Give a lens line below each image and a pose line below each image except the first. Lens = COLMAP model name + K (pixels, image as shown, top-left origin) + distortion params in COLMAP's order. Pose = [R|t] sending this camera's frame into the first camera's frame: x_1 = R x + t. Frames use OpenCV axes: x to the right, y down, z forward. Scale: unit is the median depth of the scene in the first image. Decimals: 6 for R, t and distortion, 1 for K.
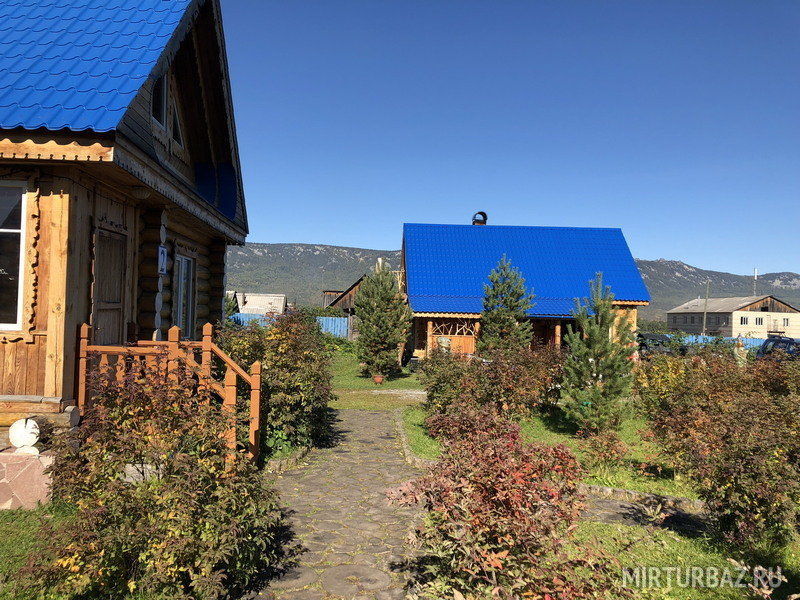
lens RADIAL K [[643.1, 0, 400.0], [0, 643.1, 300.0], [0, 0, 1]] dist [0.023162, -0.001031]
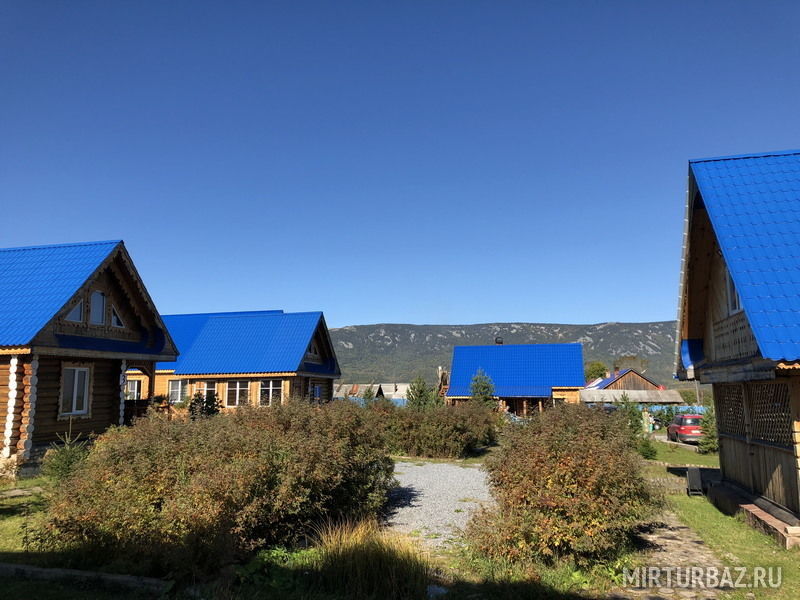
lens RADIAL K [[643.1, 0, 400.0], [0, 643.1, 300.0], [0, 0, 1]] dist [0.023162, -0.001031]
pose [[0.952542, -0.071953, -0.295782, 0.284957], [0.035241, 0.991195, -0.127632, -0.016522], [0.302361, 0.111151, 0.946691, -0.552024]]
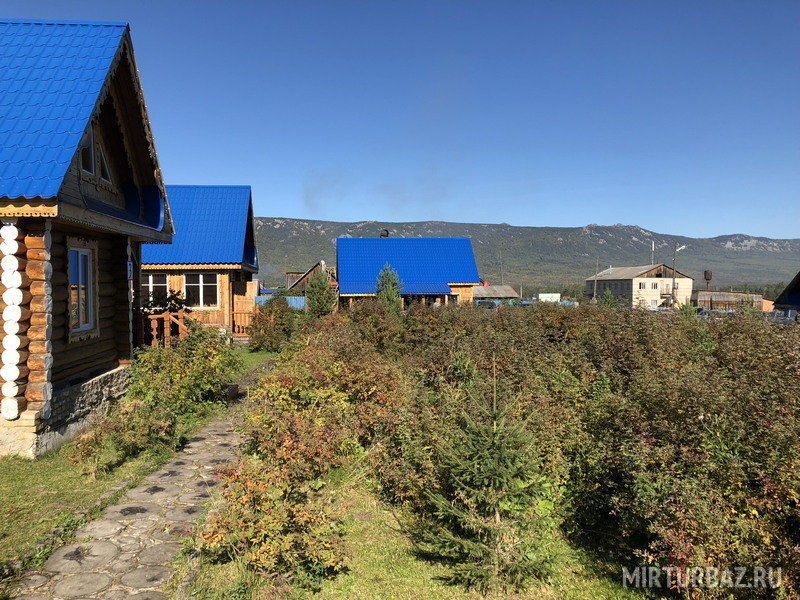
lens RADIAL K [[643.1, 0, 400.0], [0, 643.1, 300.0], [0, 0, 1]] dist [0.023162, -0.001031]
pose [[0.997966, -0.029866, 0.056320, 0.048890], [0.027309, 0.998585, 0.045638, -0.023162], [-0.057604, -0.044007, 0.997369, -0.448500]]
